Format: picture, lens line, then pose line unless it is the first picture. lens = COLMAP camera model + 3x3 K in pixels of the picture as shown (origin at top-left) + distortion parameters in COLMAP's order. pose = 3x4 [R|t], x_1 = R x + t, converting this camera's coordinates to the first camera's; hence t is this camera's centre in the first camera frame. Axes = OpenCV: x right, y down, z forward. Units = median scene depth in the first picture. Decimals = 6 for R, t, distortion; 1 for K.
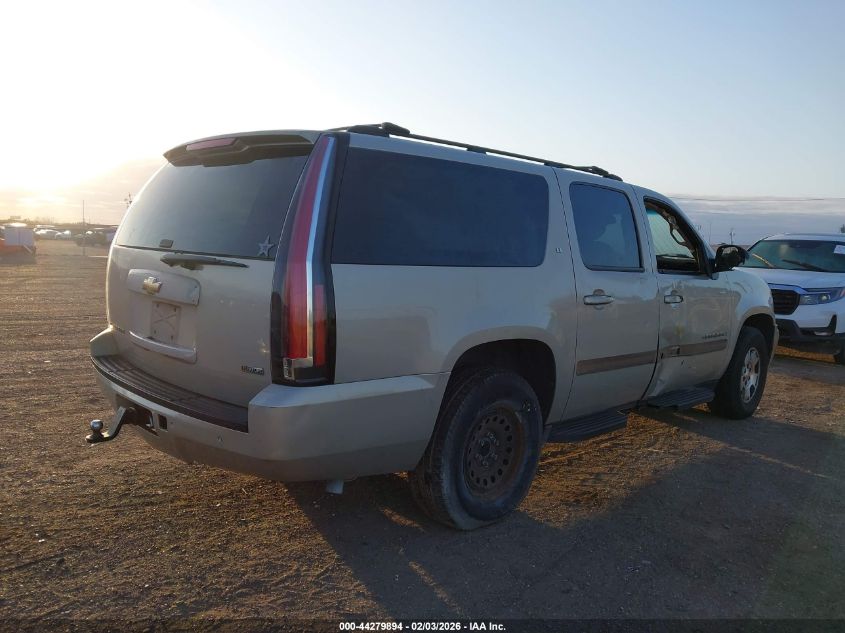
lens RADIAL K [[673.4, 0, 422.5], [0, 673.4, 316.5], [0, 0, 1]] dist [-0.001601, 0.001103]
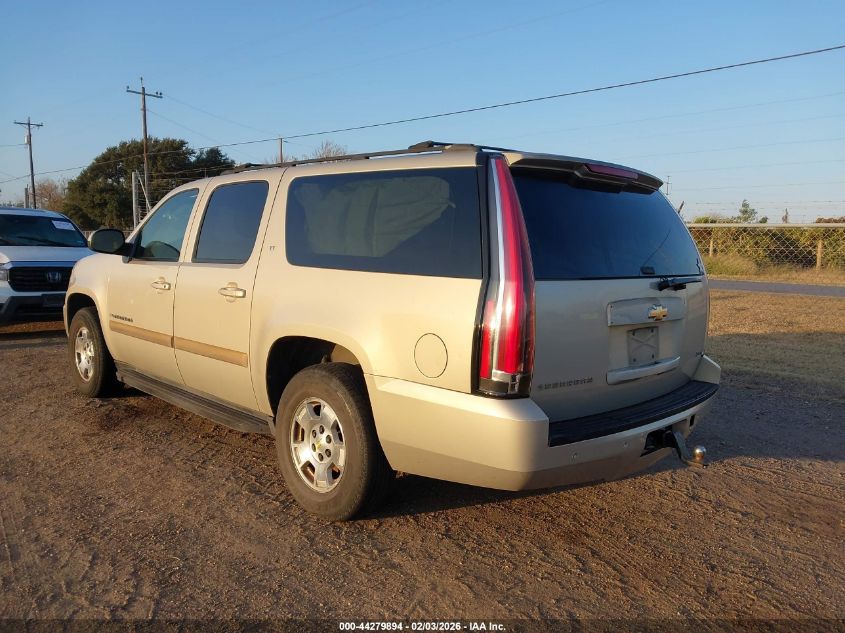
lens RADIAL K [[673.4, 0, 422.5], [0, 673.4, 316.5], [0, 0, 1]] dist [-0.001601, 0.001103]
pose [[-0.036448, -0.134466, 0.990248, -1.424946], [0.072091, 0.987971, 0.136810, -0.208118], [-0.996732, 0.076375, -0.026315, 1.395939]]
